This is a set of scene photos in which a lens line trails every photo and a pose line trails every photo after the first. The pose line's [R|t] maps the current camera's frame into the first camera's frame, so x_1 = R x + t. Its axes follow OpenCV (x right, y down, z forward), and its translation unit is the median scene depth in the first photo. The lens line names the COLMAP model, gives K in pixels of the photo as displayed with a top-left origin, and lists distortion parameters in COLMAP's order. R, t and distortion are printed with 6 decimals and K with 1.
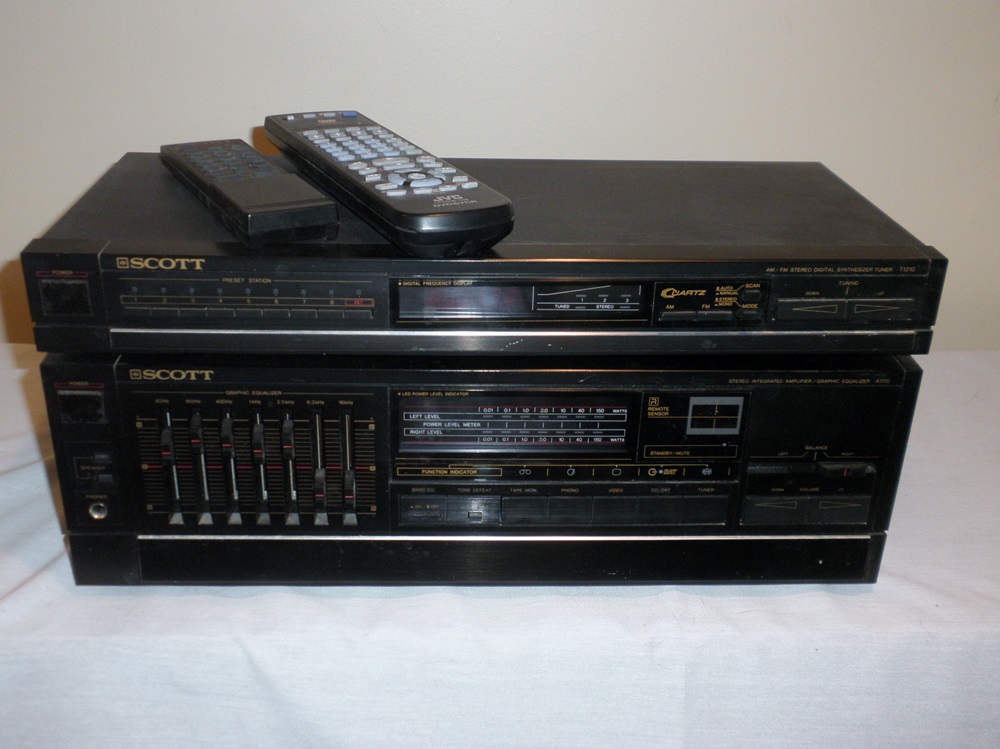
lens RADIAL K [[1095.2, 0, 500.1], [0, 1095.2, 368.6], [0, 0, 1]] dist [0.043503, 0.000000]
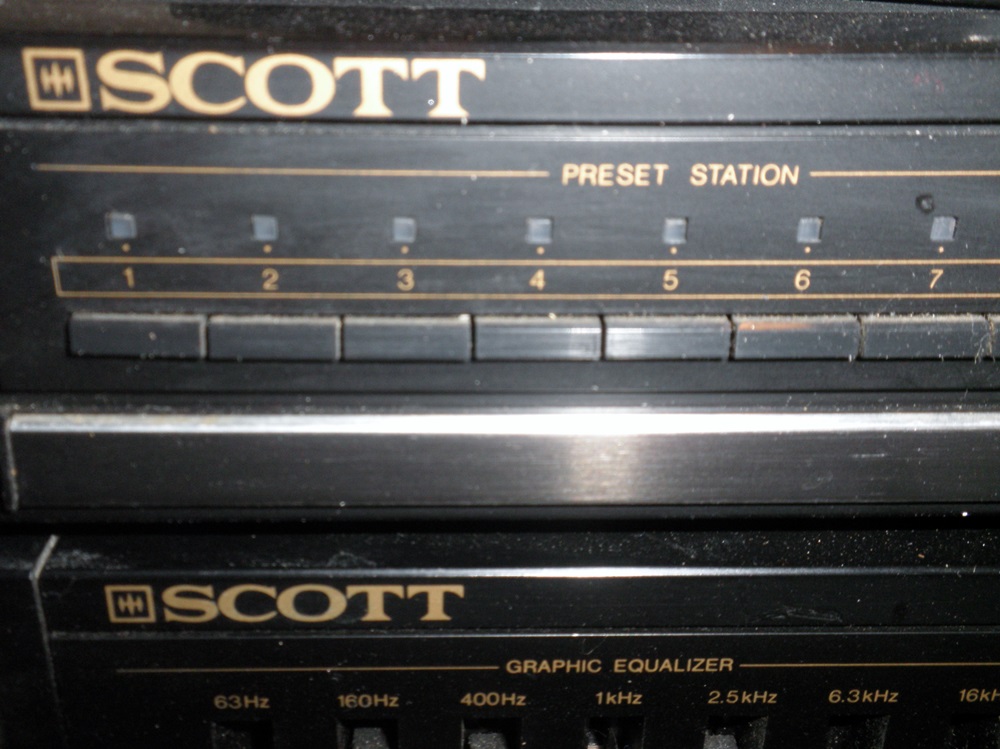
lens RADIAL K [[1095.2, 0, 496.4], [0, 1095.2, 377.4], [0, 0, 1]] dist [0.043503, 0.000000]
pose [[0.999962, -0.008528, 0.001884, -0.245105], [0.008516, 0.999943, 0.006390, -0.041715], [-0.001939, -0.006373, 0.999978, 0.740607]]
